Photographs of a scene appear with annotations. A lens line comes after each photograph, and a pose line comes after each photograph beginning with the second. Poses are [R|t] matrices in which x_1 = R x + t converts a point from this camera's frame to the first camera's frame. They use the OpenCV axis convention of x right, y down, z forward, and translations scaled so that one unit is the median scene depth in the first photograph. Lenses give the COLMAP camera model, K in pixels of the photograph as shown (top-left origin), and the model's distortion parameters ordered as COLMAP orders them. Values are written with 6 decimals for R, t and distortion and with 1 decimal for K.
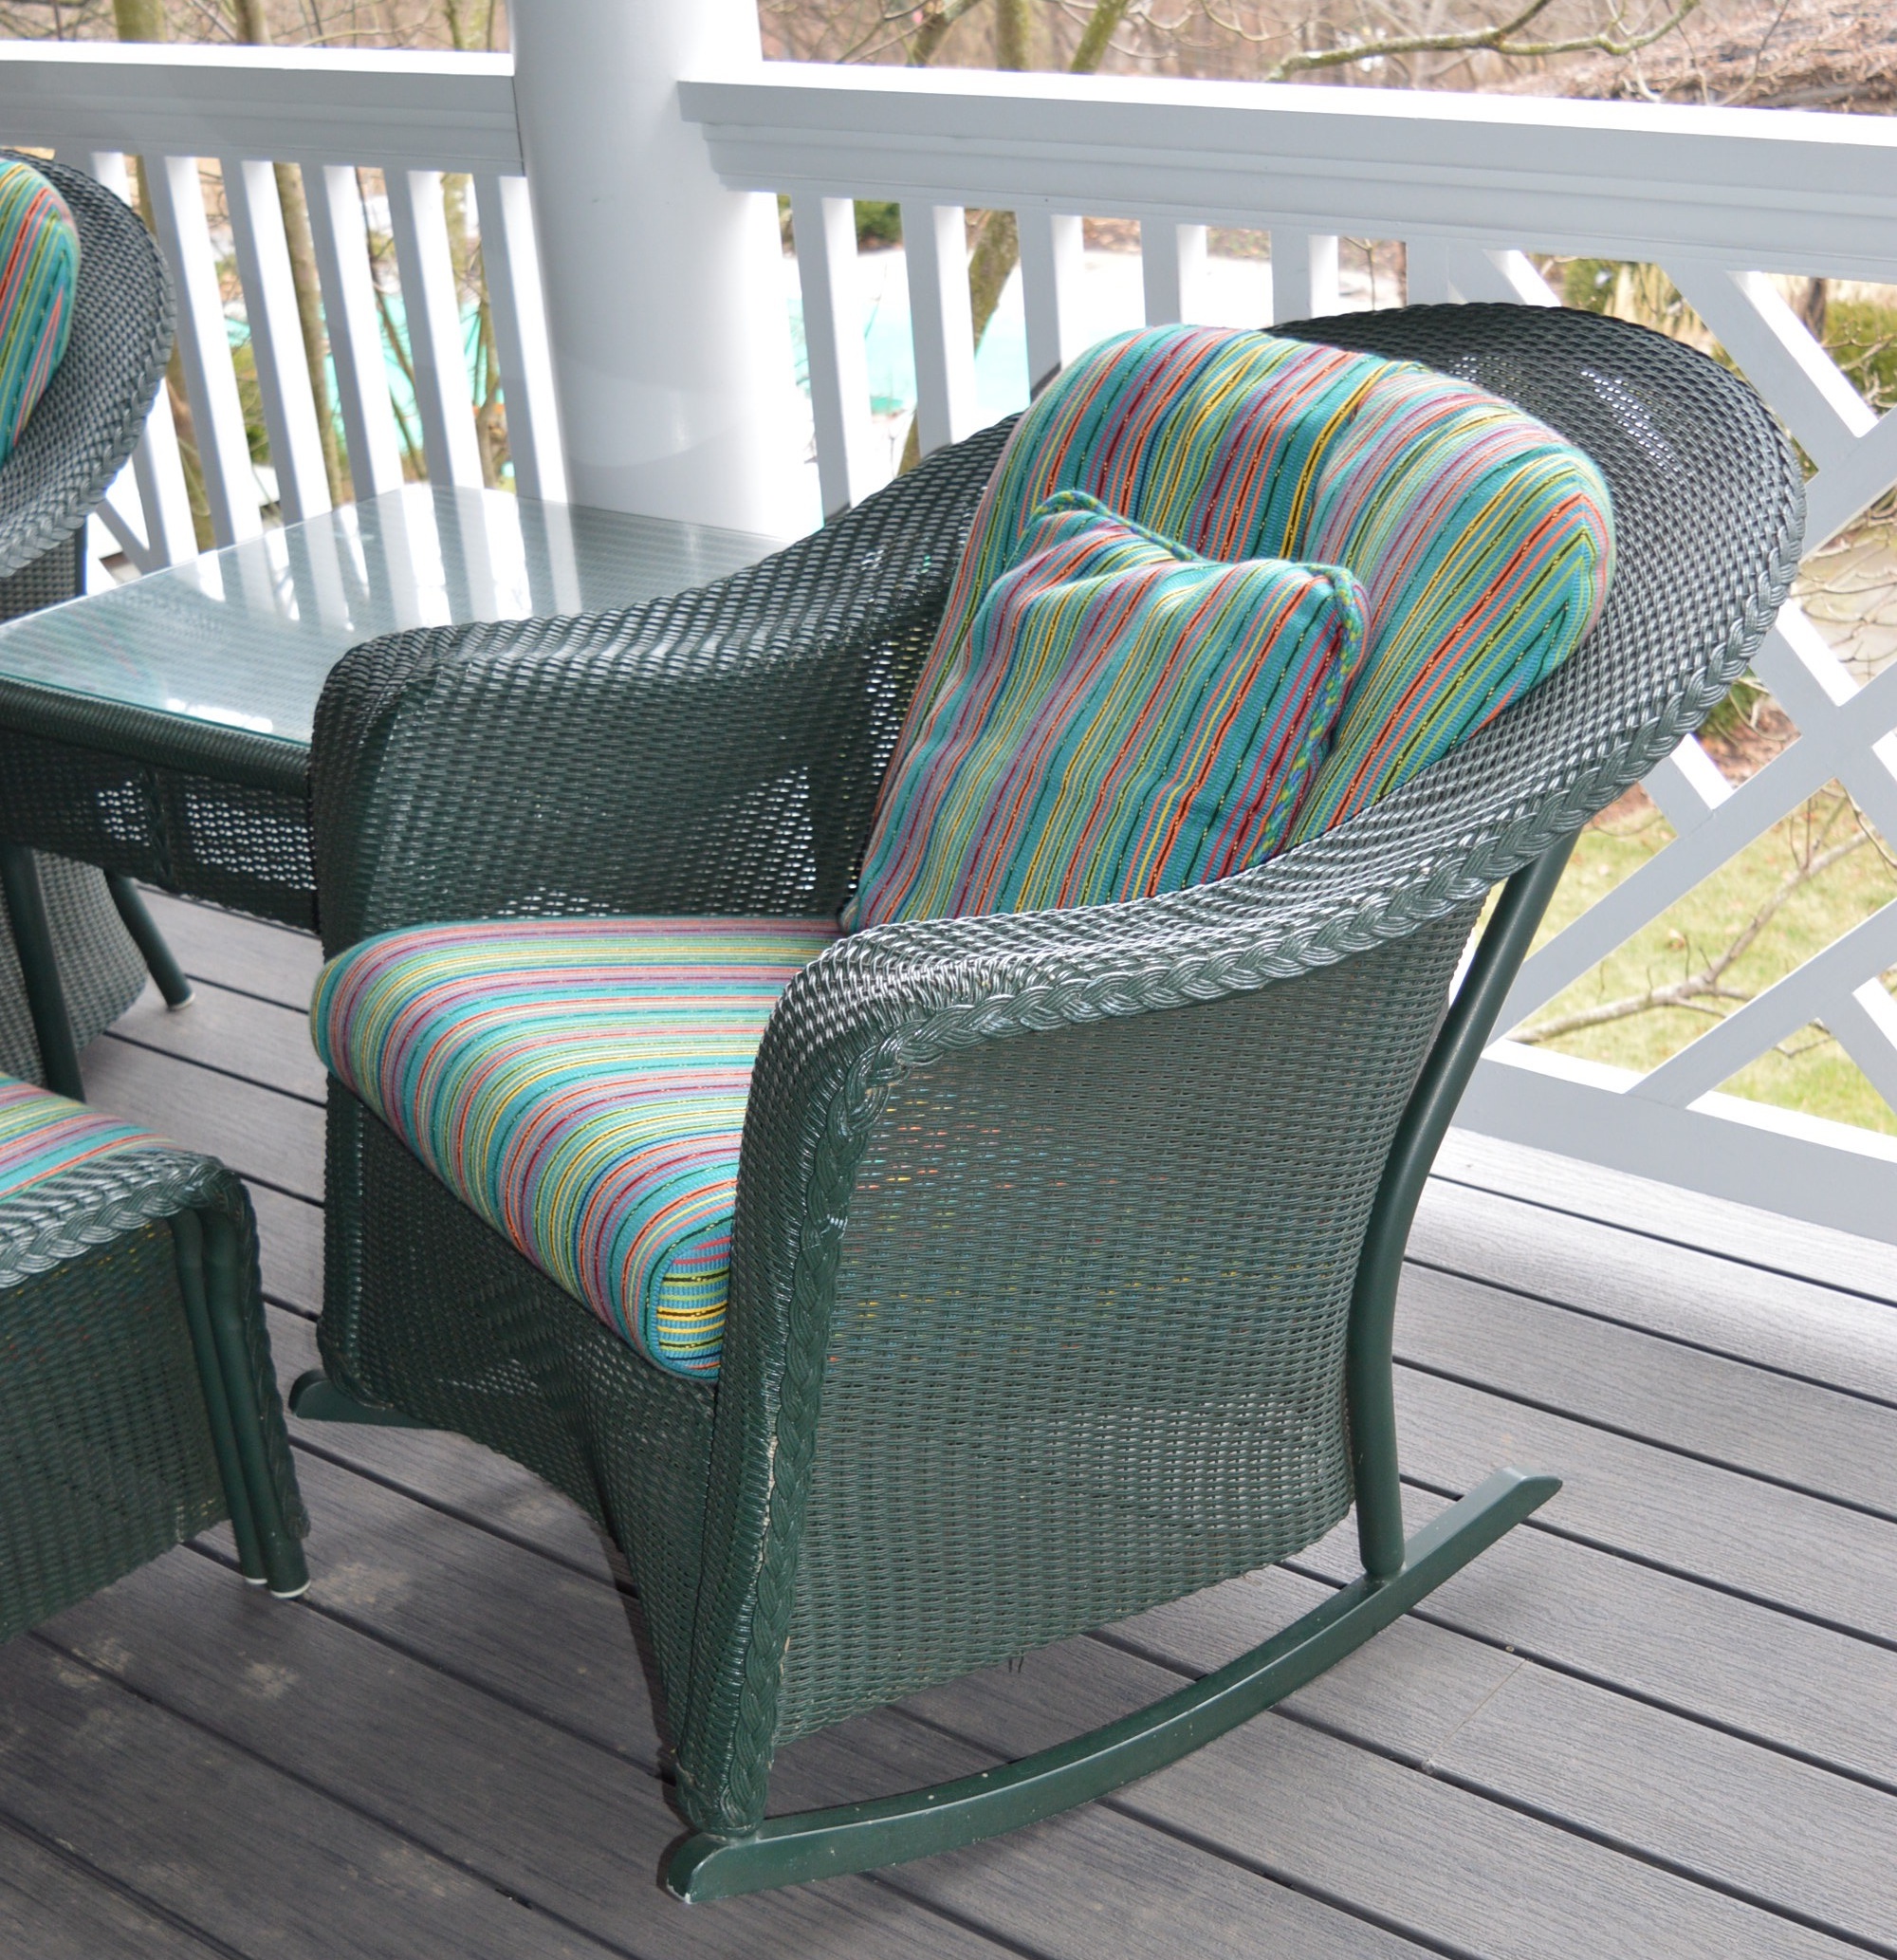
lens RADIAL K [[3044.0, 0, 948.1], [0, 3044.0, 1051.5], [0, 0, 1]] dist [-0.016468, -0.046560]
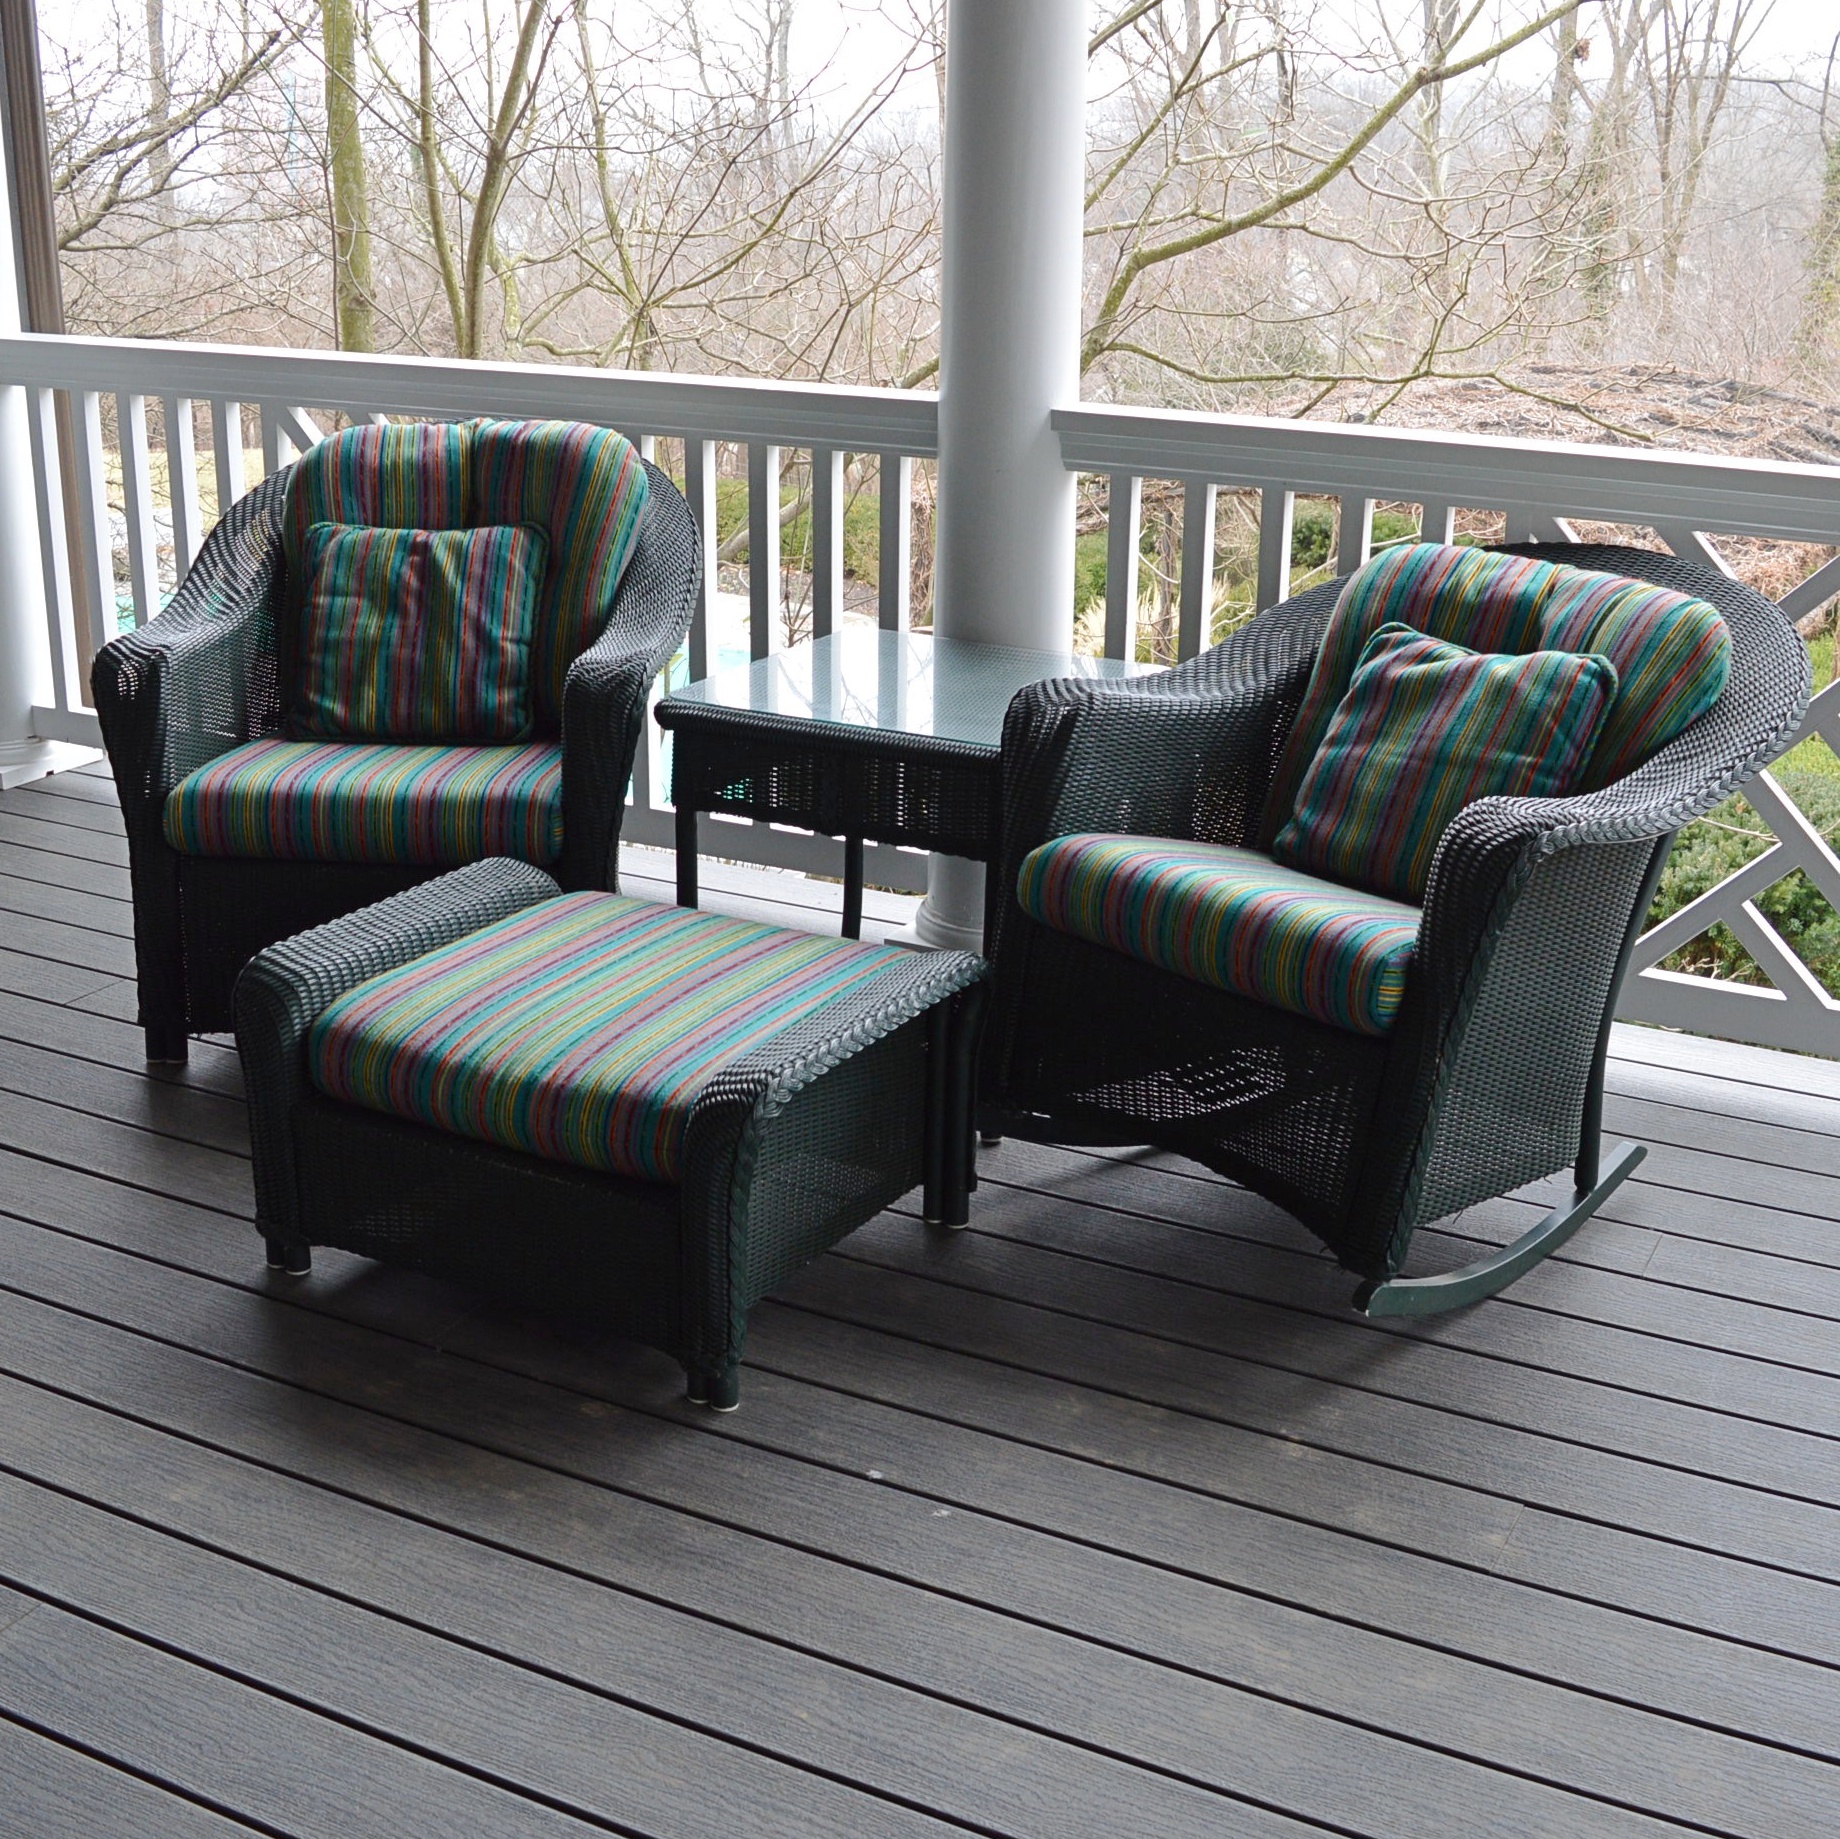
lens RADIAL K [[2457.3, 0, 920.0], [0, 2457.3, 919.5], [0, 0, 1]] dist [-0.090614, -0.009551]
pose [[0.974936, 0.026055, 0.220955, -0.588391], [0.004051, 0.990876, -0.134719, 0.205112], [-0.222449, 0.132238, 0.965935, -0.384404]]
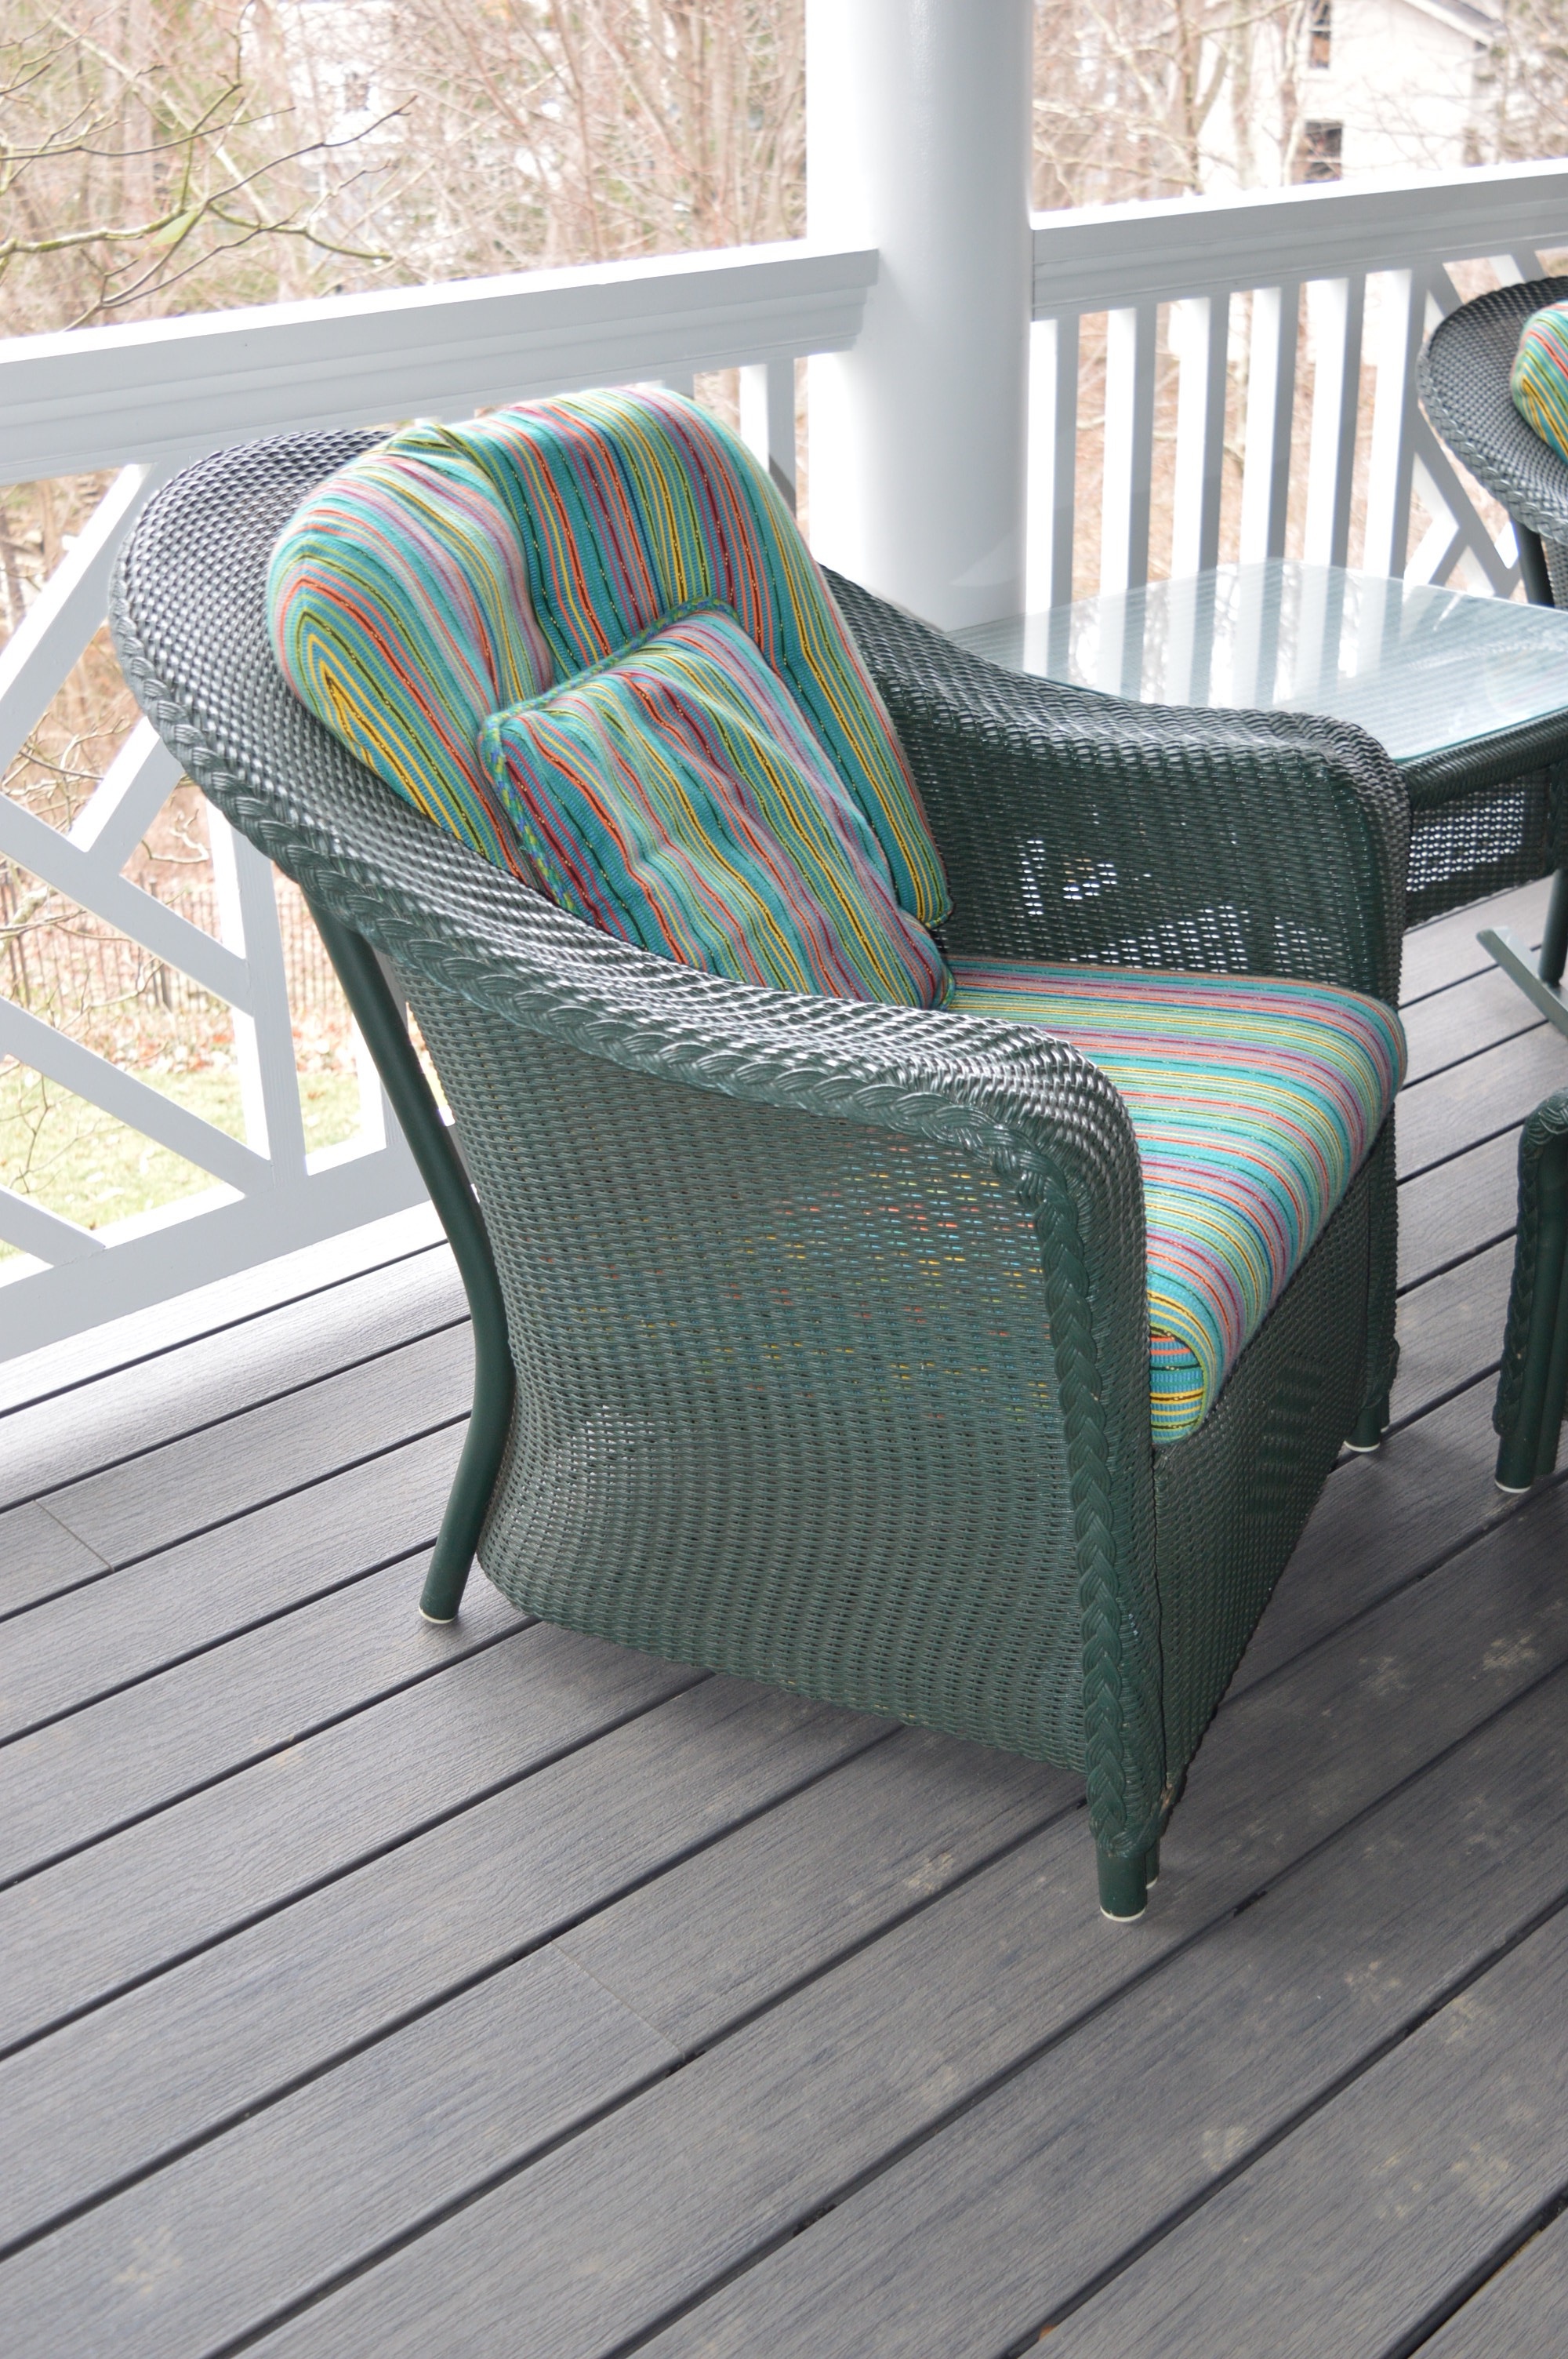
lens RADIAL K [[2597.1, 0, 784.0], [0, 2597.1, 1179.5], [0, 0, 1]] dist [-0.099173, 0.015862]
pose [[0.151496, -0.364196, 0.918918, -1.408444], [0.435532, 0.859135, 0.268699, -0.392803], [-0.887334, 0.359511, 0.288775, 1.182917]]
